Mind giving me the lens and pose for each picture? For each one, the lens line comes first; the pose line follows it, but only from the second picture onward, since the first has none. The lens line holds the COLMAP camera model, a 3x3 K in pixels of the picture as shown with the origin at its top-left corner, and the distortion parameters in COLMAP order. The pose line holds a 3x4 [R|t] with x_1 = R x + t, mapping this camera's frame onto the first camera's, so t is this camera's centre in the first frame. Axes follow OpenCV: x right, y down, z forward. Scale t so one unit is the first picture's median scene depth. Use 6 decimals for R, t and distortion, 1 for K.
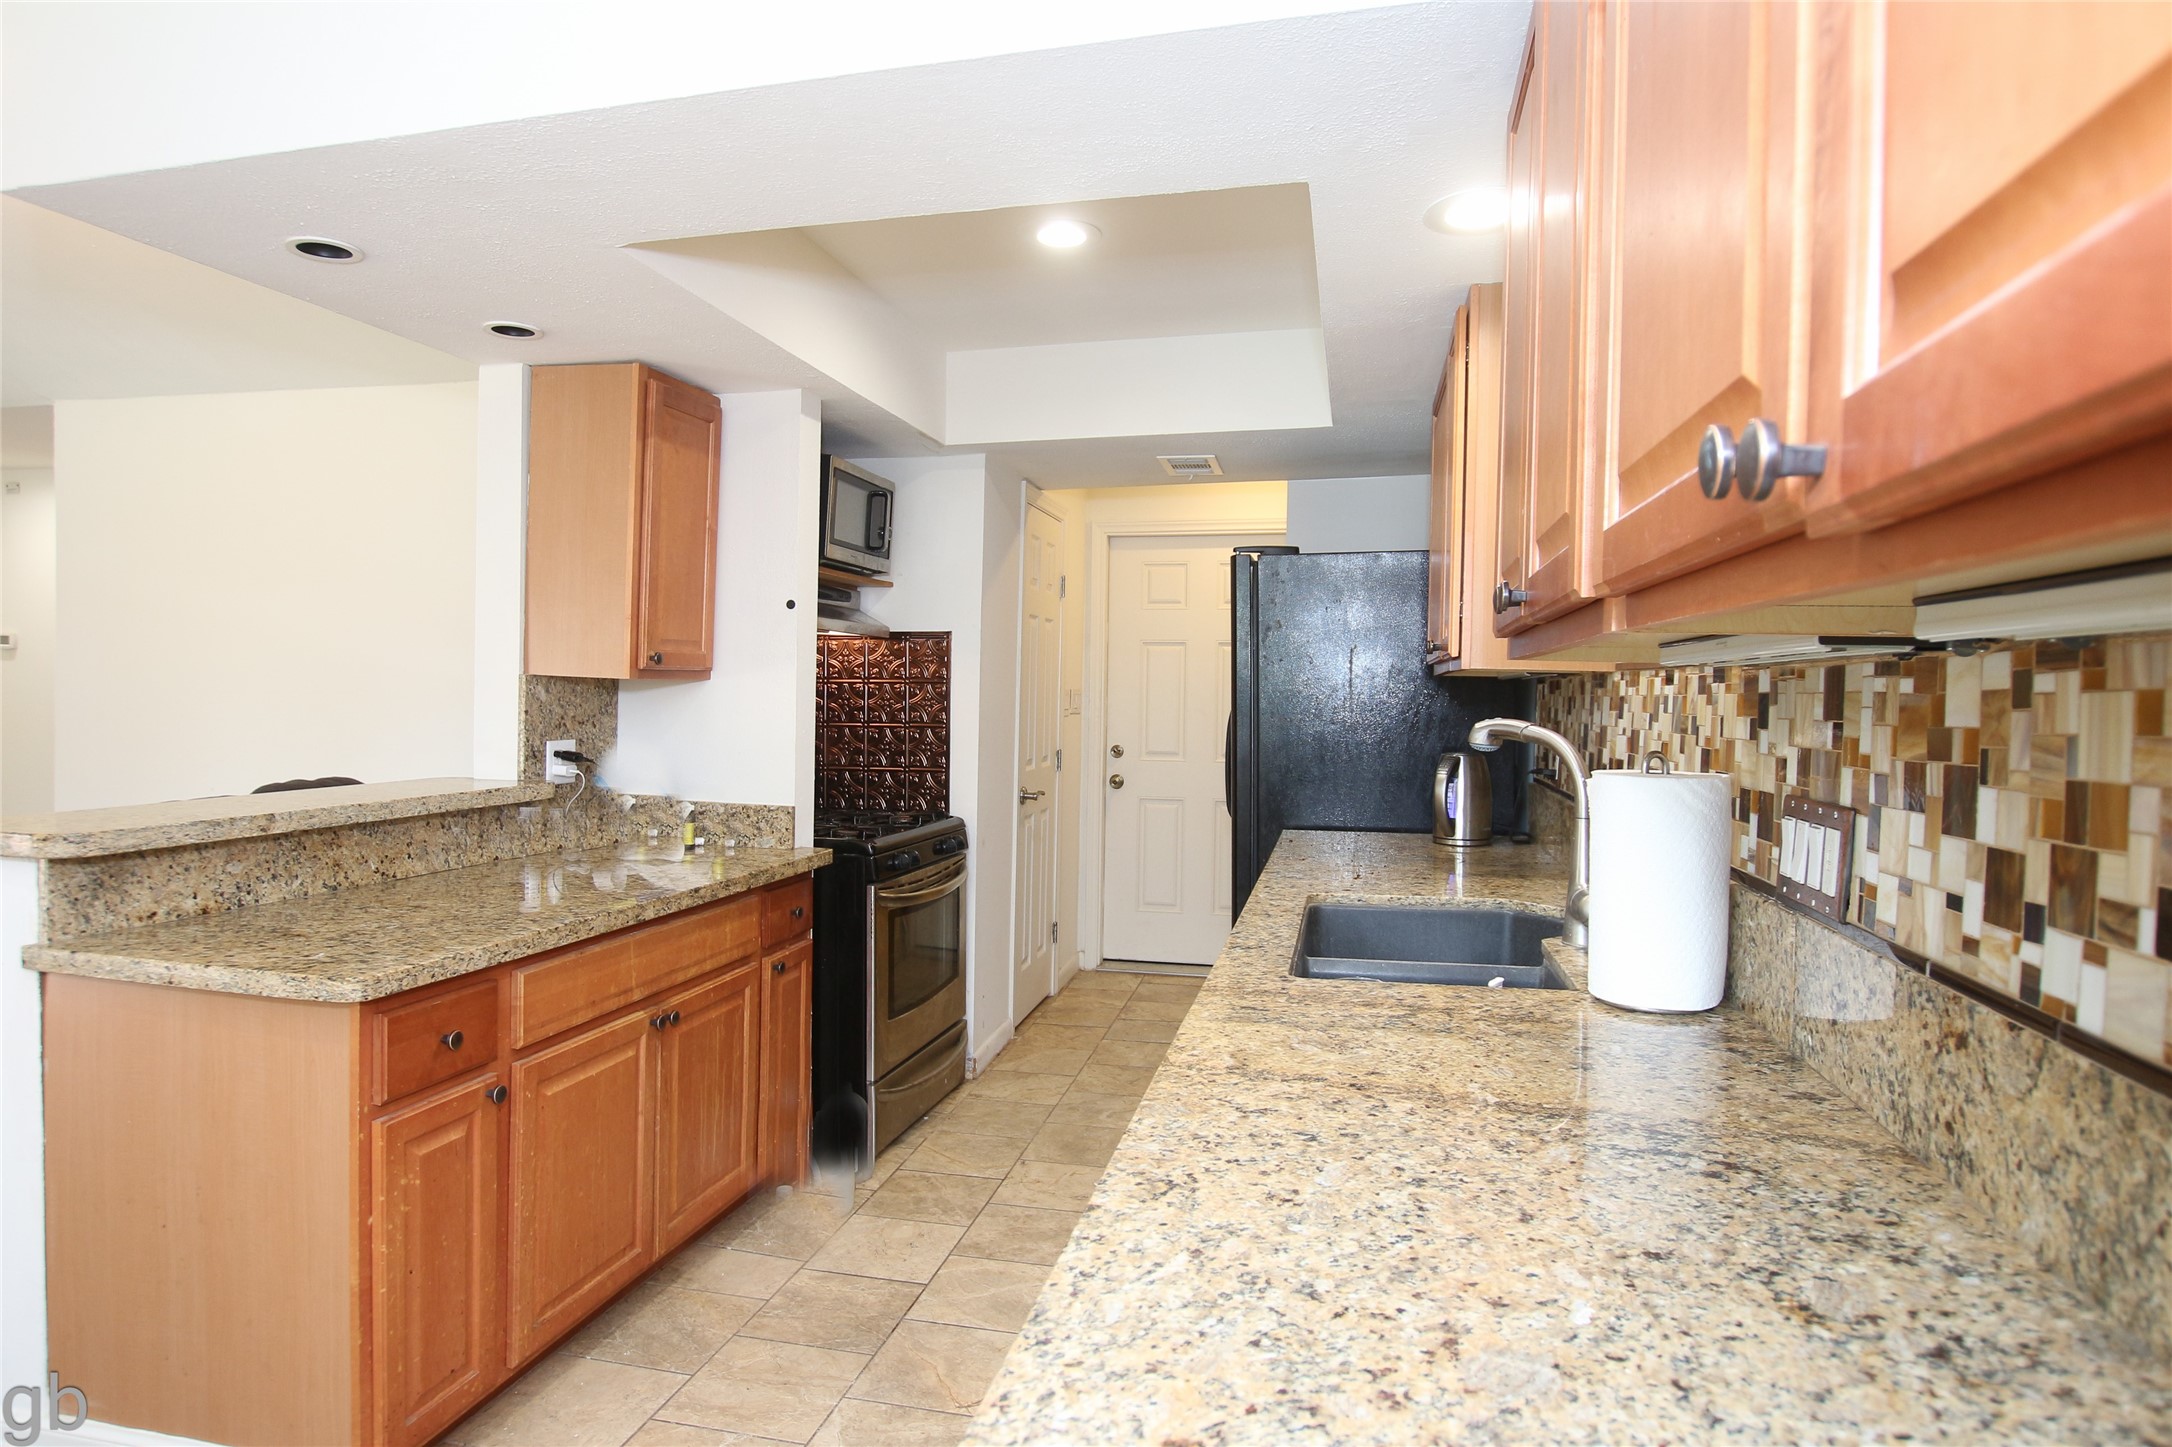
lens RADIAL K [[1247.2, 0, 1060.5], [0, 1247.2, 718.5], [0, 0, 1]] dist [-0.022759, 0.001935]
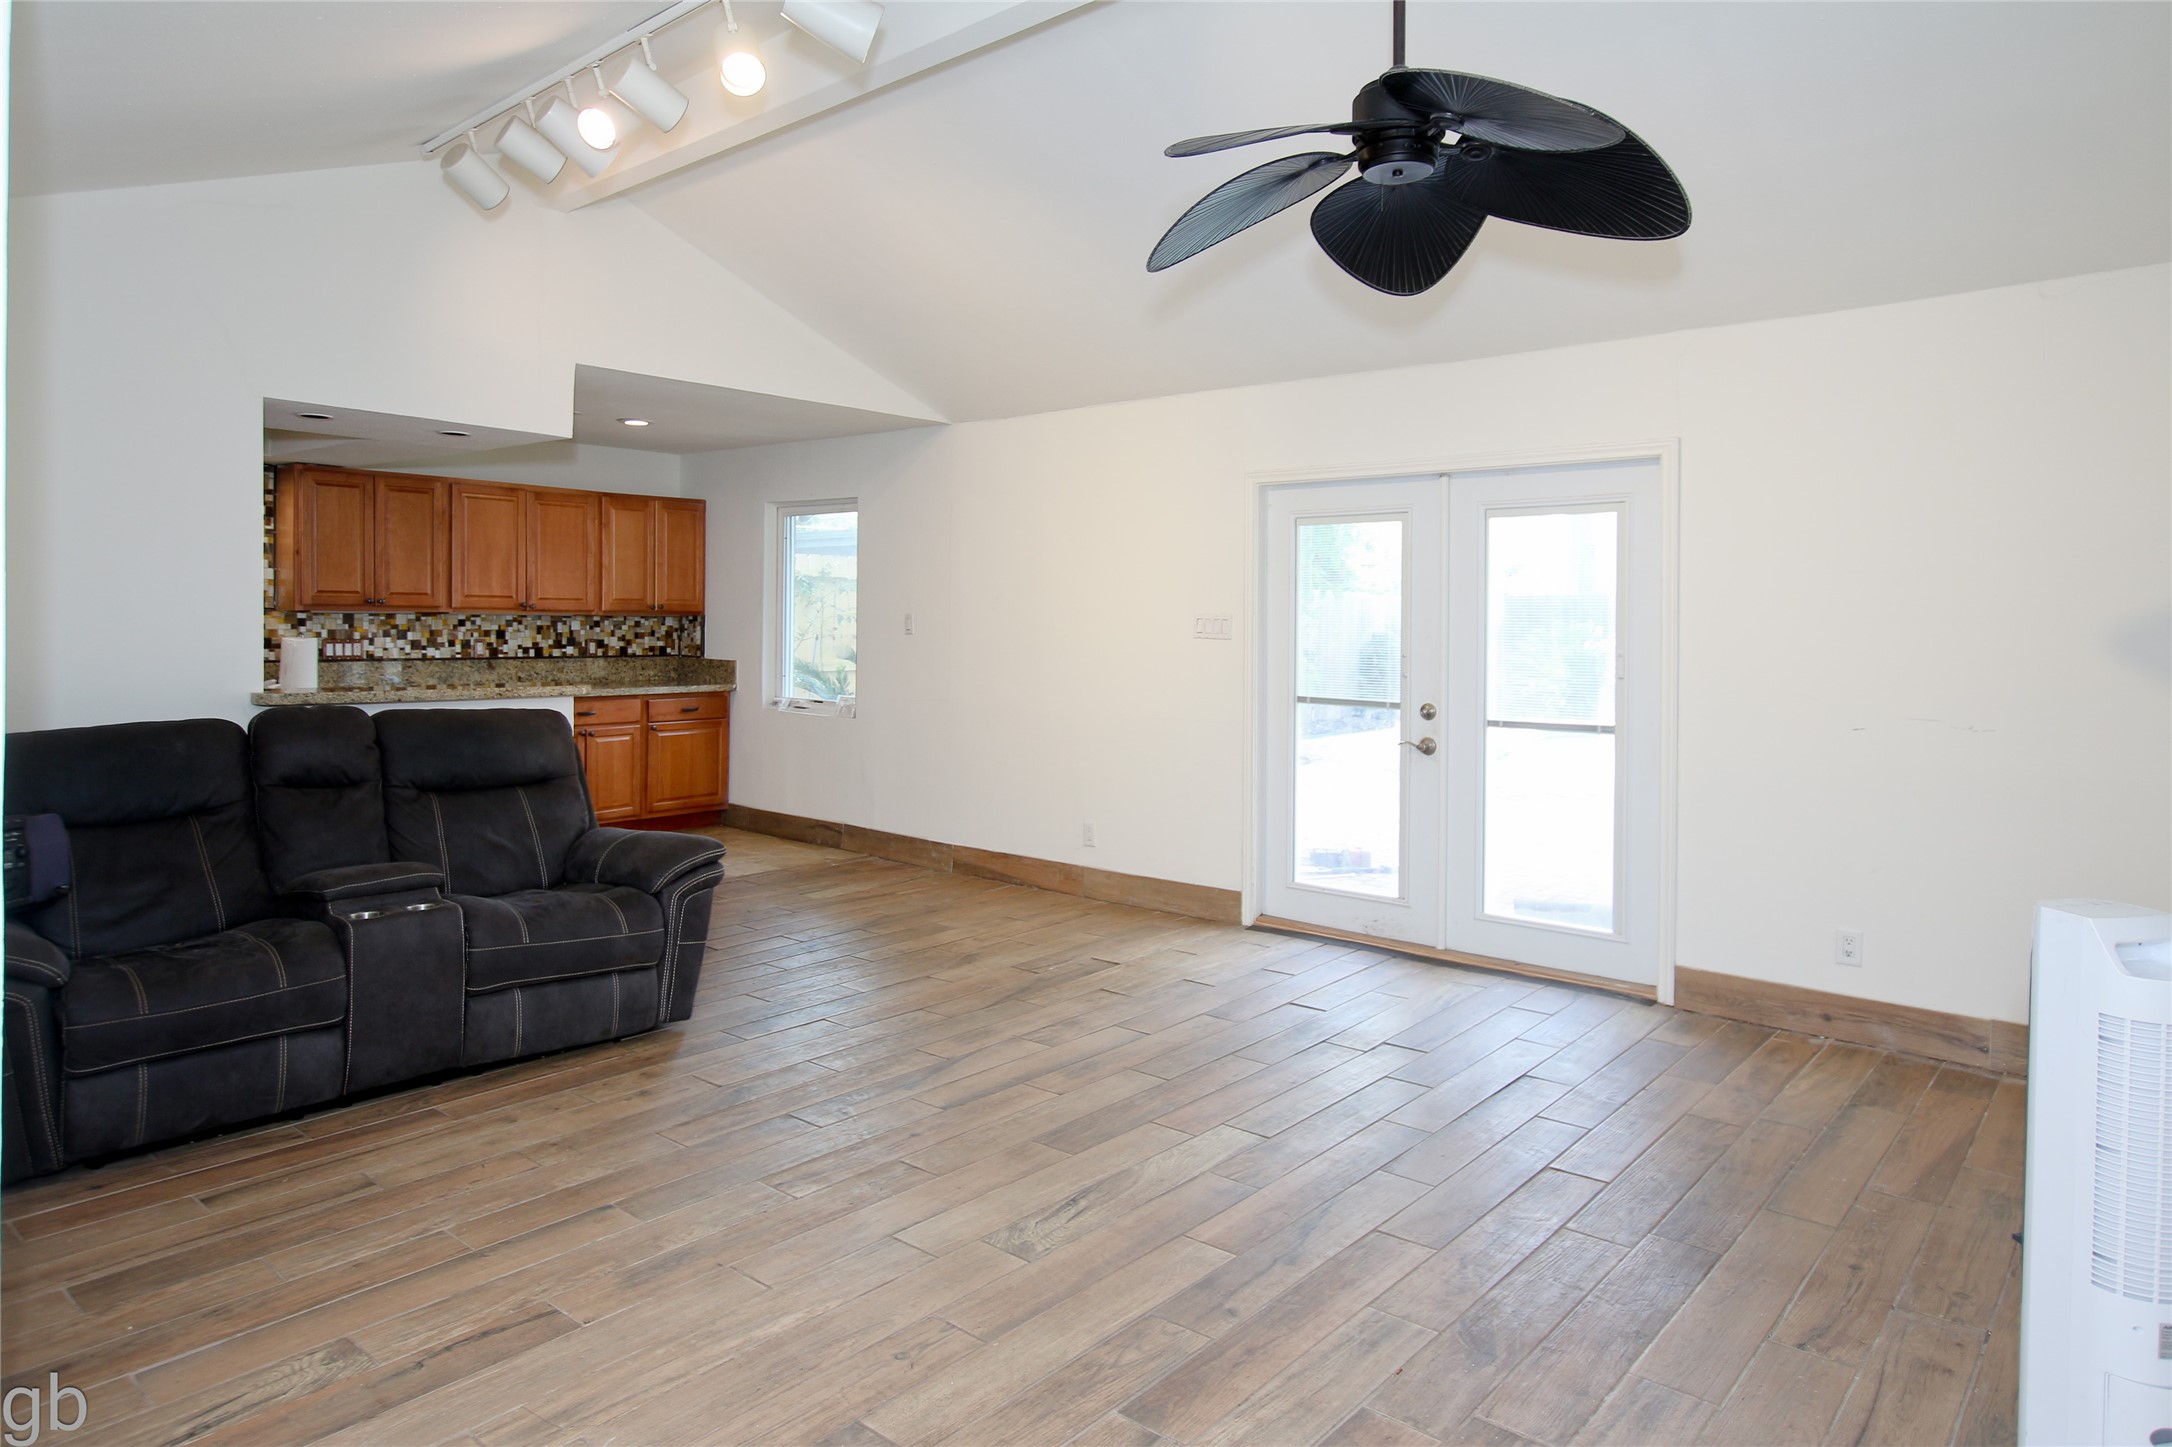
lens RADIAL K [[1310.8, 0, 1059.4], [0, 1310.8, 624.1], [0, 0, 1]] dist [0.001814, -0.000137]
pose [[-0.886697, -0.023717, 0.461742, -2.843647], [-0.012653, 0.999554, 0.027043, -0.113792], [-0.462178, 0.018137, -0.886602, 2.769348]]
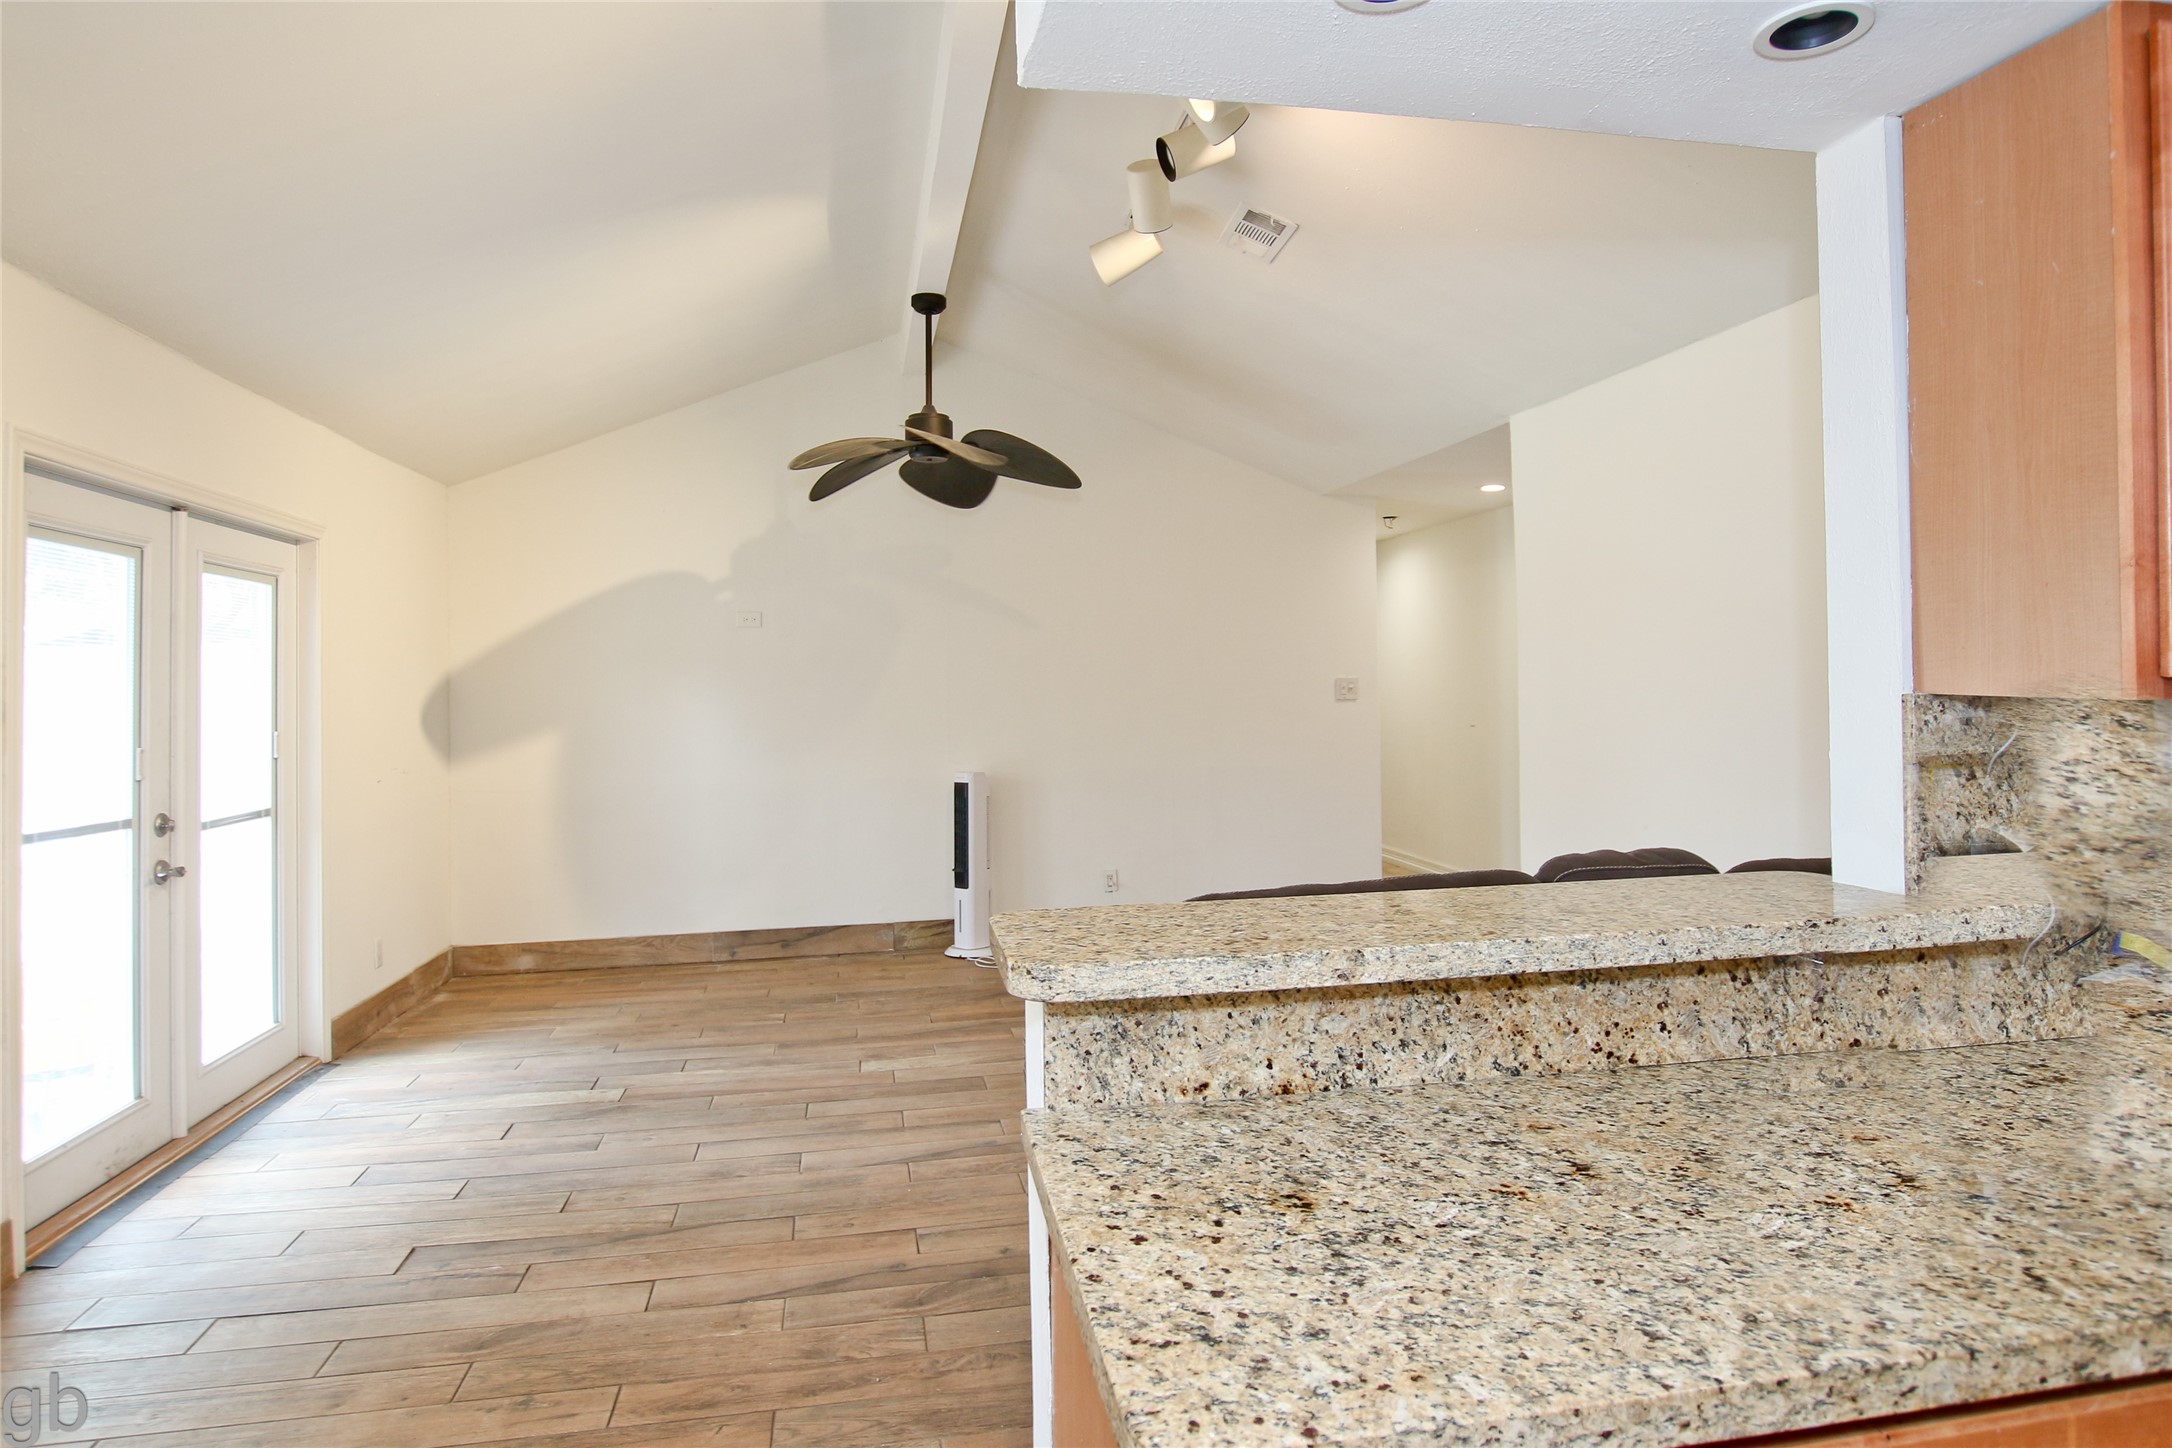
lens RADIAL K [[1247.2, 0, 1121.8], [0, 1247.2, 660.8], [0, 0, 1]] dist [-0.022759, 0.001935]
pose [[0.435797, -0.042239, -0.899053, -0.150326], [-0.001189, 0.998870, -0.047505, -0.036750], [0.900044, 0.021772, 0.435255, 0.674755]]
